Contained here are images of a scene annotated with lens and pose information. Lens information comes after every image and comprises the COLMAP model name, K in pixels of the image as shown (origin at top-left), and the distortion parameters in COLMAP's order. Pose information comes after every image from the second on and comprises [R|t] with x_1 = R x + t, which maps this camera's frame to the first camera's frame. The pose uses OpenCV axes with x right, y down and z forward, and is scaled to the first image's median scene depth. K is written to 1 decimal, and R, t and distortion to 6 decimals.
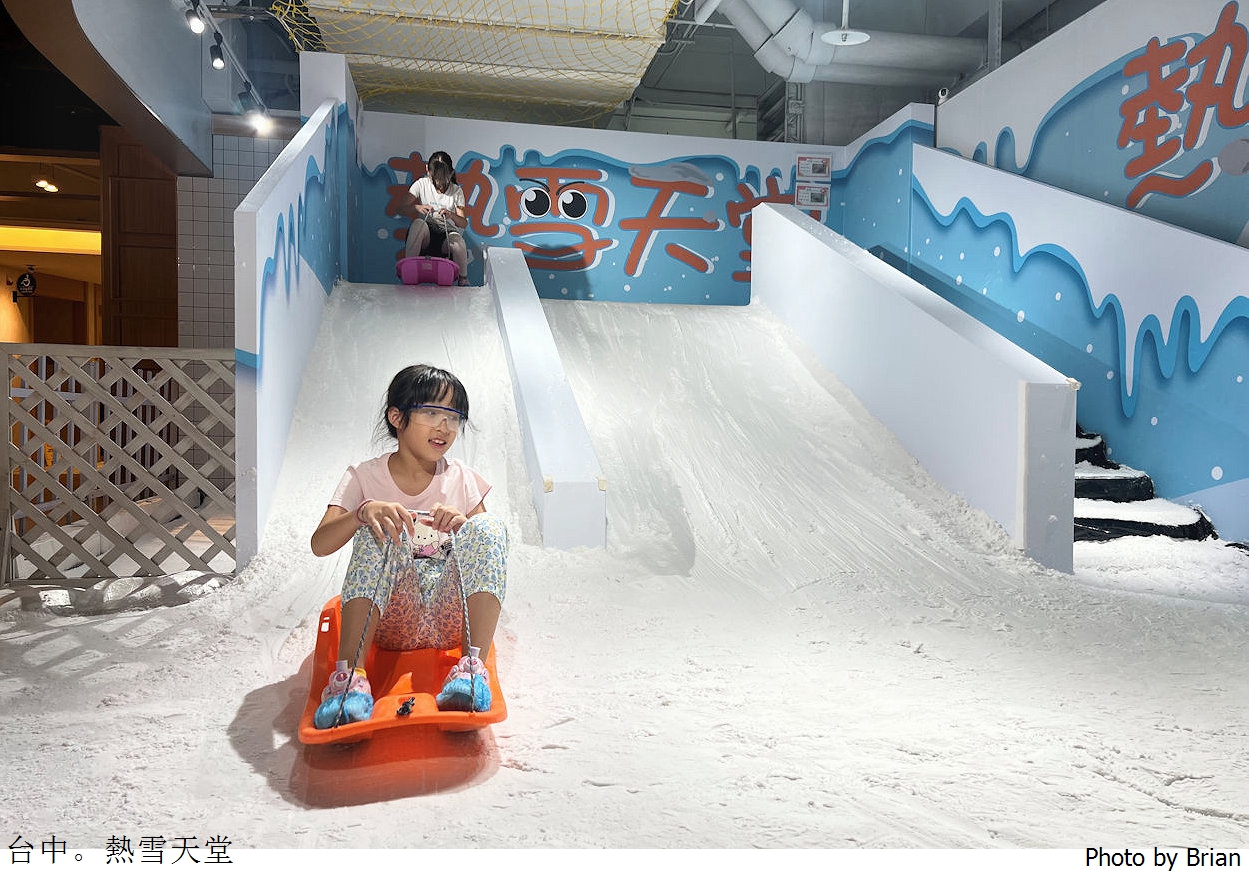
lens RADIAL K [[952.3, 0, 635.8], [0, 952.3, 466.9], [0, 0, 1]] dist [0.039200, -0.040321]
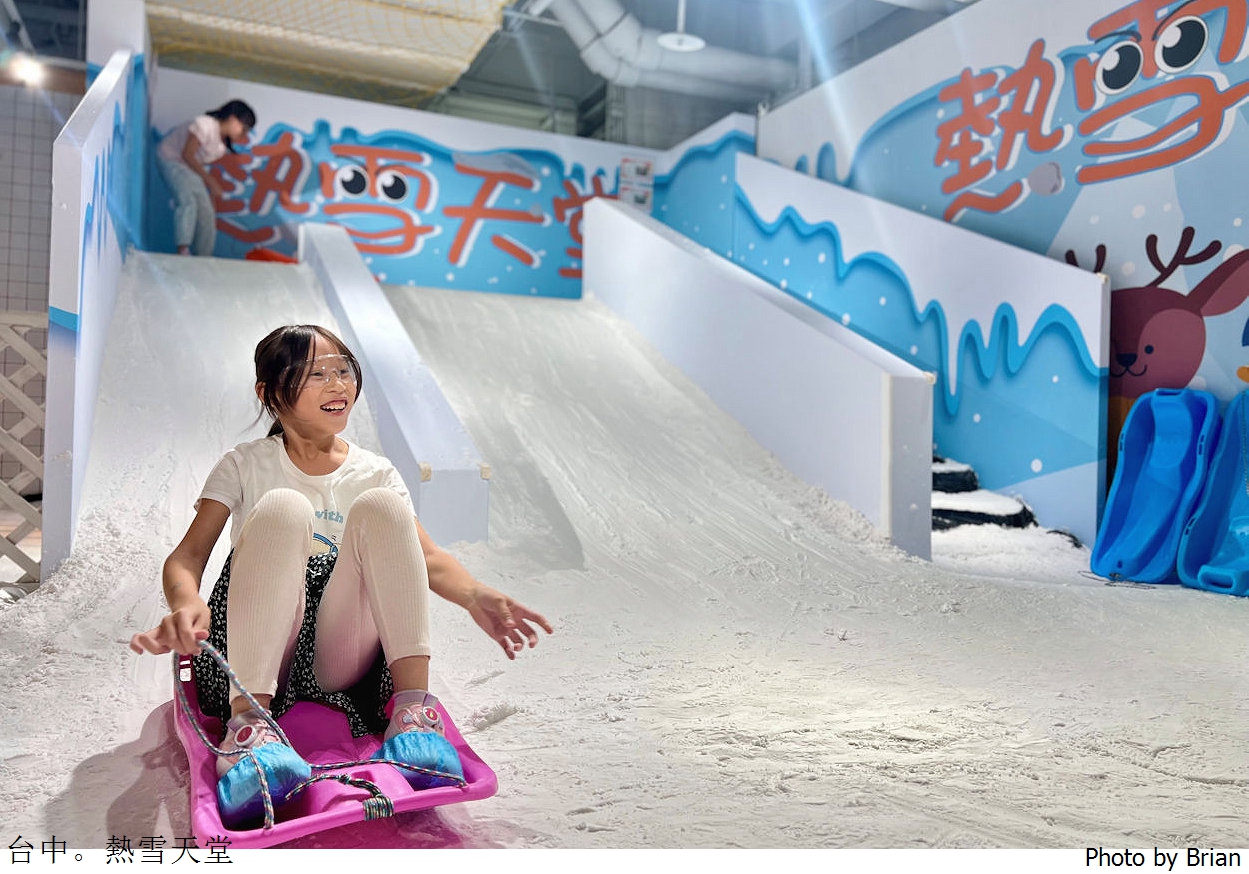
lens RADIAL K [[952.3, 0, 637.8], [0, 952.3, 423.2], [0, 0, 1]] dist [0.039200, -0.040321]
pose [[0.971674, 0.011591, 0.236042, -0.077992], [0.000971, 0.998592, -0.053032, 0.014244], [-0.236325, 0.051759, 0.970295, 0.052879]]
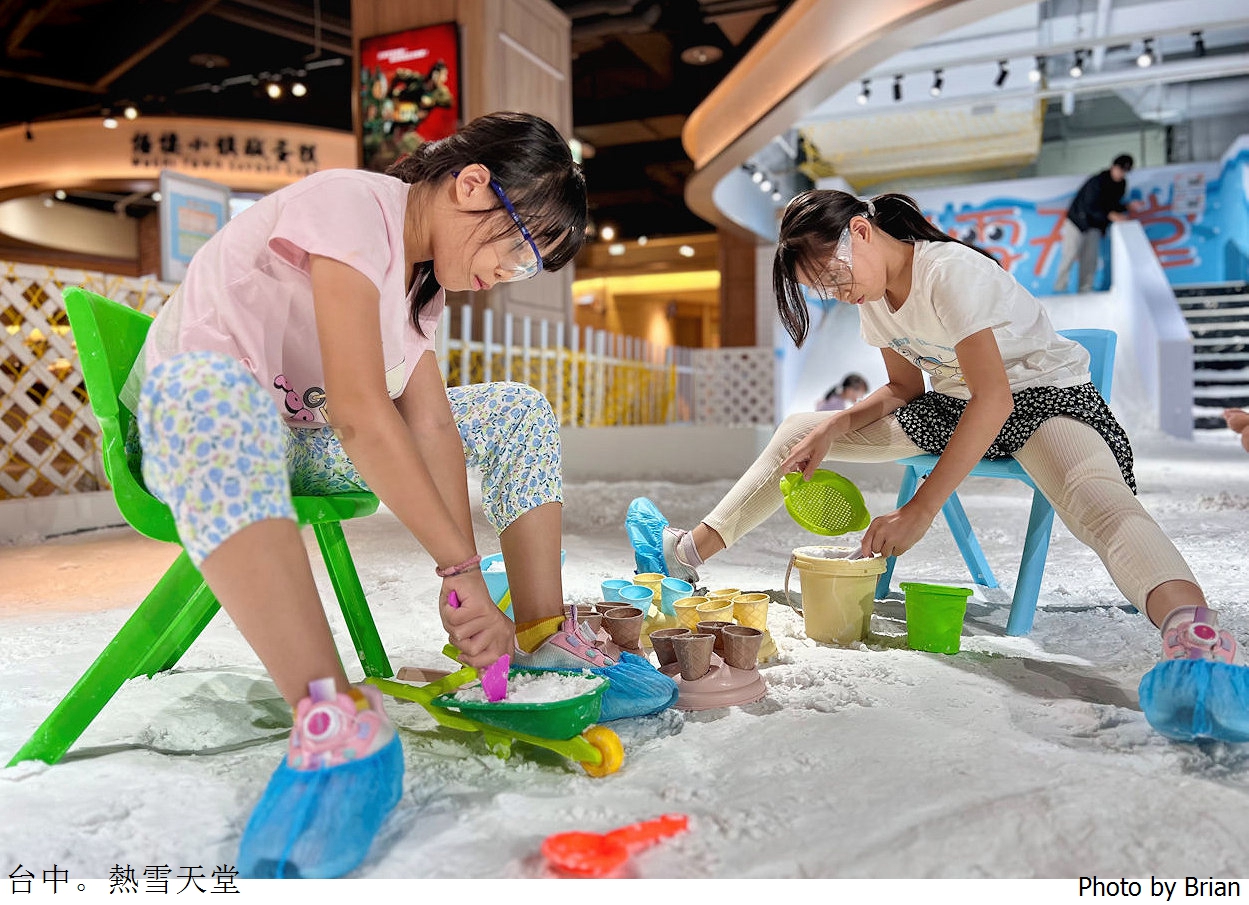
lens RADIAL K [[992.6, 0, 636.5], [0, 992.6, 407.0], [0, 0, 1]] dist [0.041031, -0.006752]
pose [[0.837461, -0.025278, -0.545912, 0.480618], [0.002046, 0.999068, -0.043123, 0.100297], [0.546493, 0.034997, 0.836732, -0.950893]]
